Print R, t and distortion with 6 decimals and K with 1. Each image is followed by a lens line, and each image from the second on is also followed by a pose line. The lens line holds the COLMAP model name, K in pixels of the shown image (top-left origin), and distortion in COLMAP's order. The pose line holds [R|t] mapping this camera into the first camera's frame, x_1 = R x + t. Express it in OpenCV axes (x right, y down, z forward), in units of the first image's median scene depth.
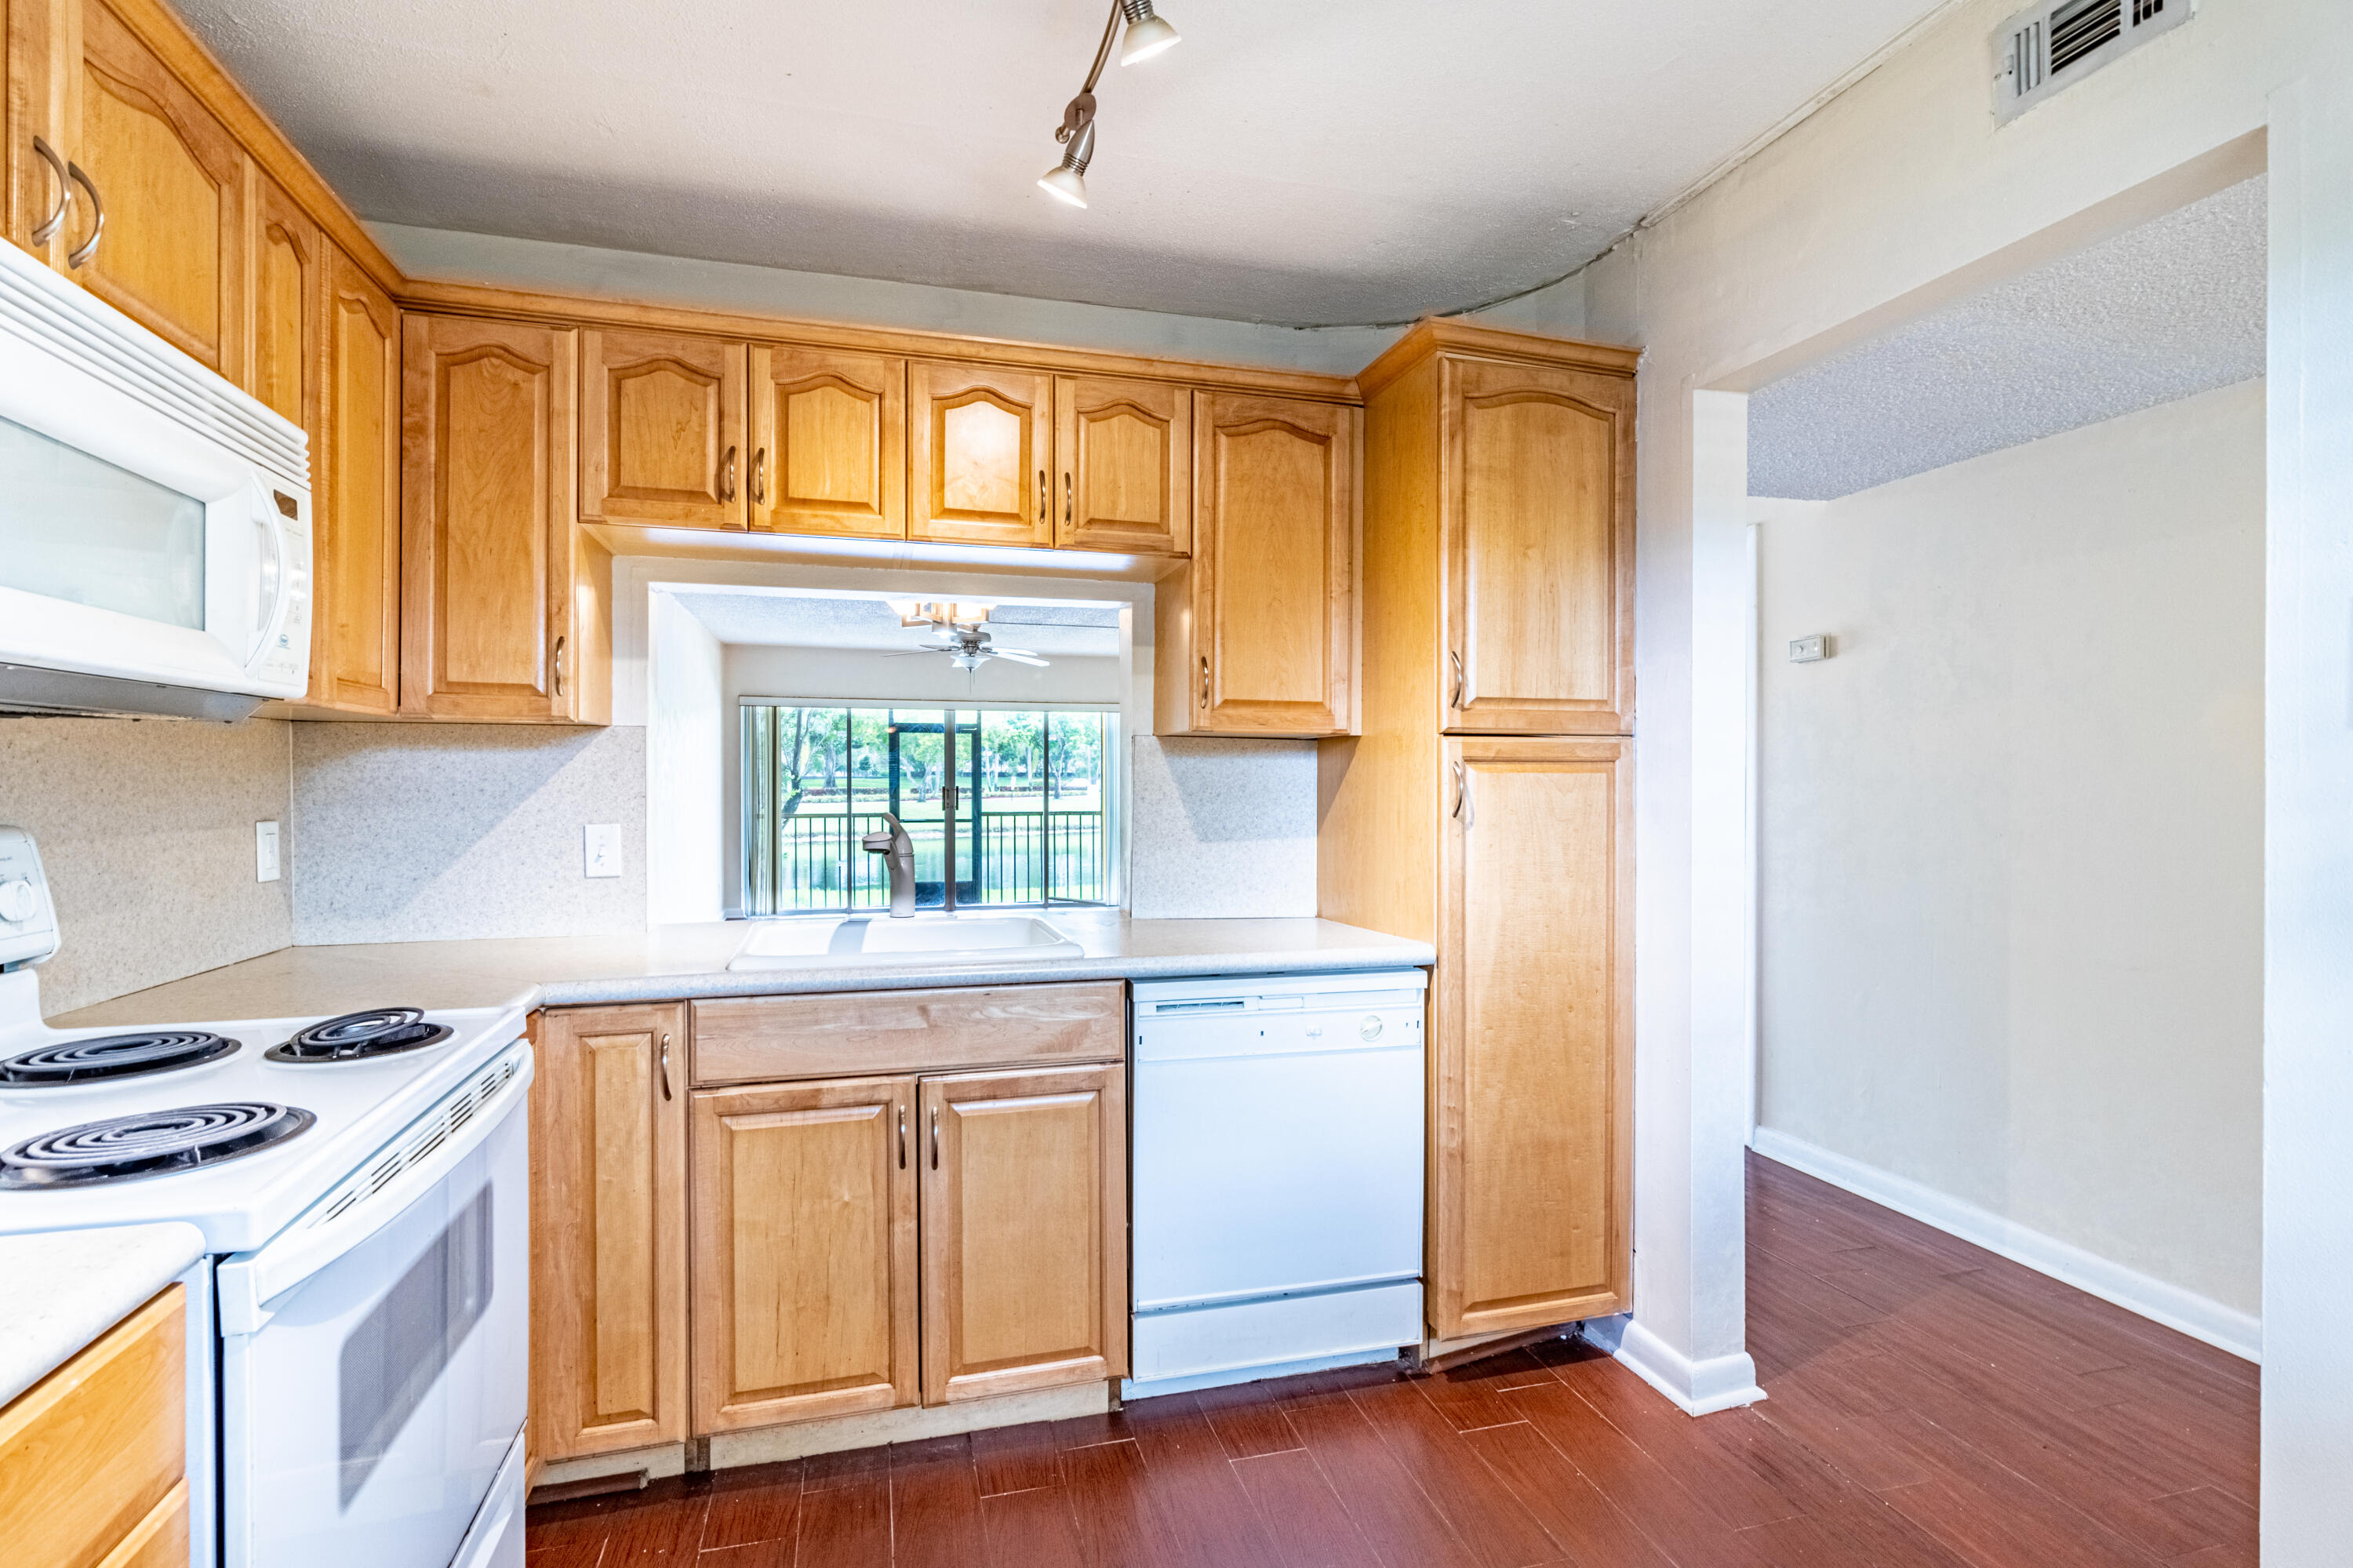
lens RADIAL K [[1132.7, 0, 1176.5], [0, 1132.7, 784.0], [0, 0, 1]] dist [0.001736, -0.000024]
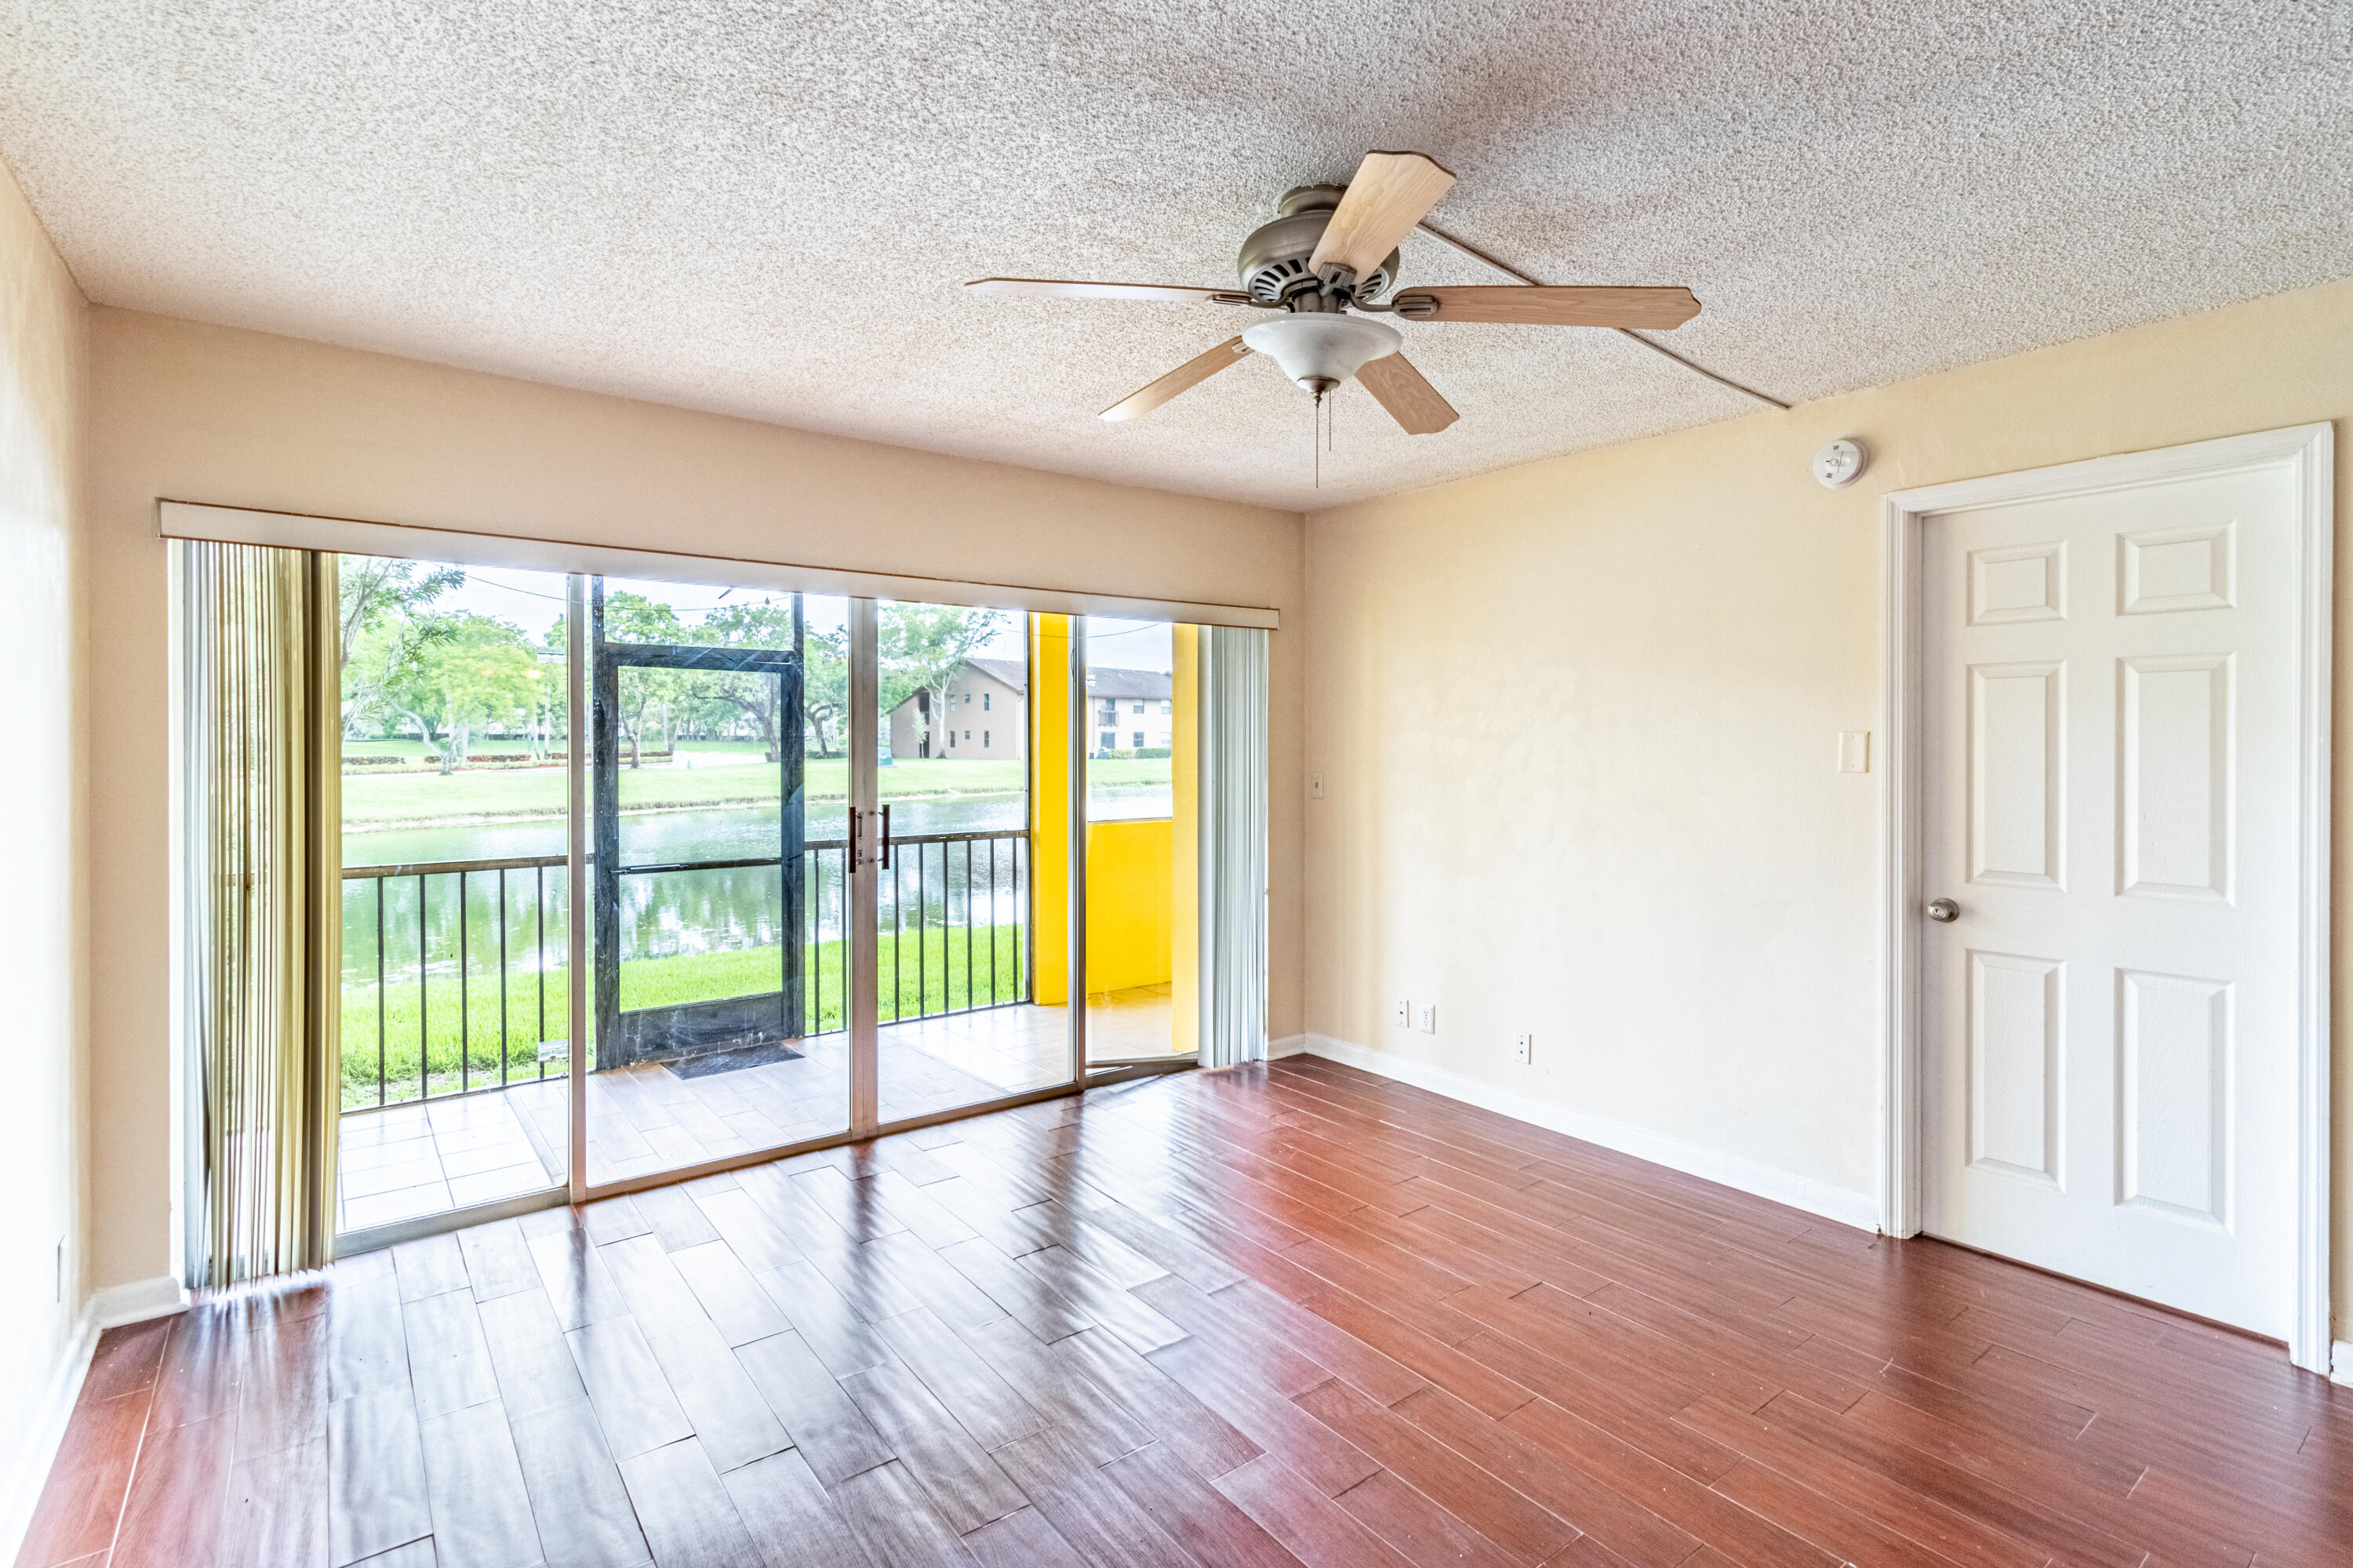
lens RADIAL K [[1112.6, 0, 1172.7], [0, 1112.6, 737.9], [0, 0, 1]] dist [0.001773, 0.000237]
pose [[0.927545, 0.000508, 0.373712, -1.110985], [0.003159, 0.999953, -0.009202, -0.075349], [-0.373699, 0.009716, 0.927499, 2.814497]]
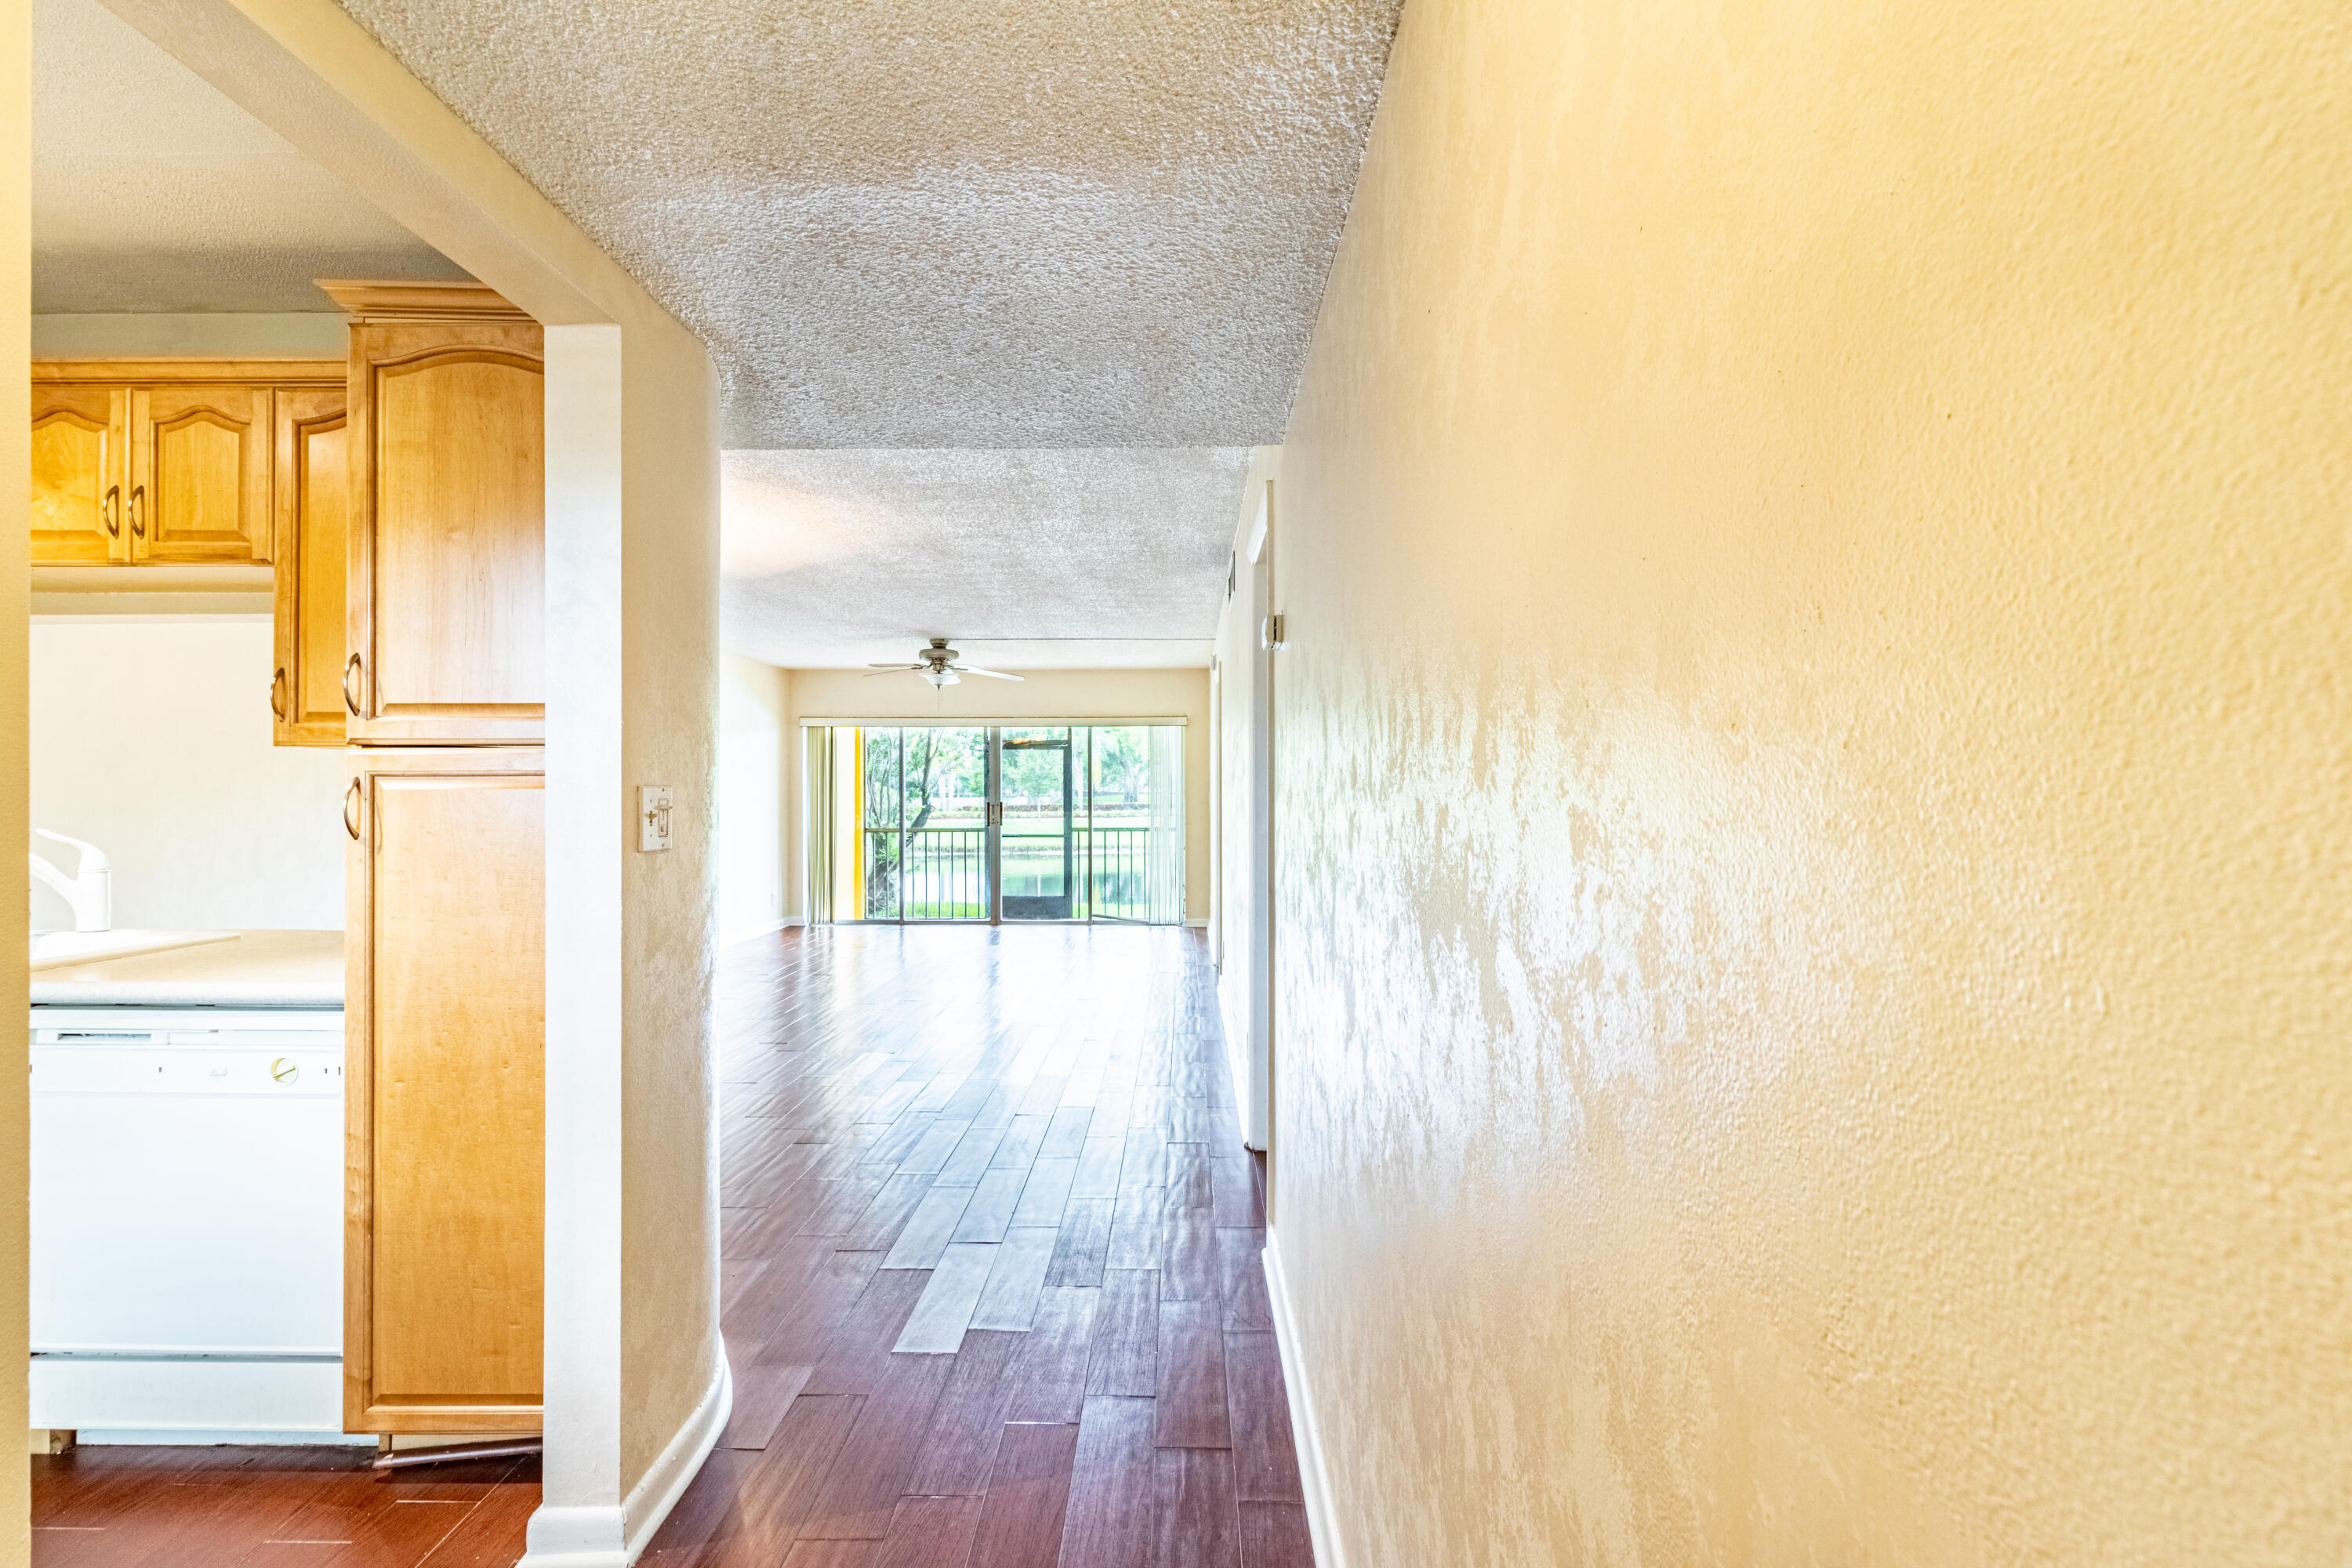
lens RADIAL K [[1127.8, 0, 1164.7], [0, 1127.8, 784.2], [0, 0, 1]] dist [0.000316, -0.000315]
pose [[0.960386, -0.004567, -0.278636, 1.030455], [0.000786, 0.999906, -0.013679, -0.000796], [0.278672, 0.012918, 0.960299, 0.309439]]
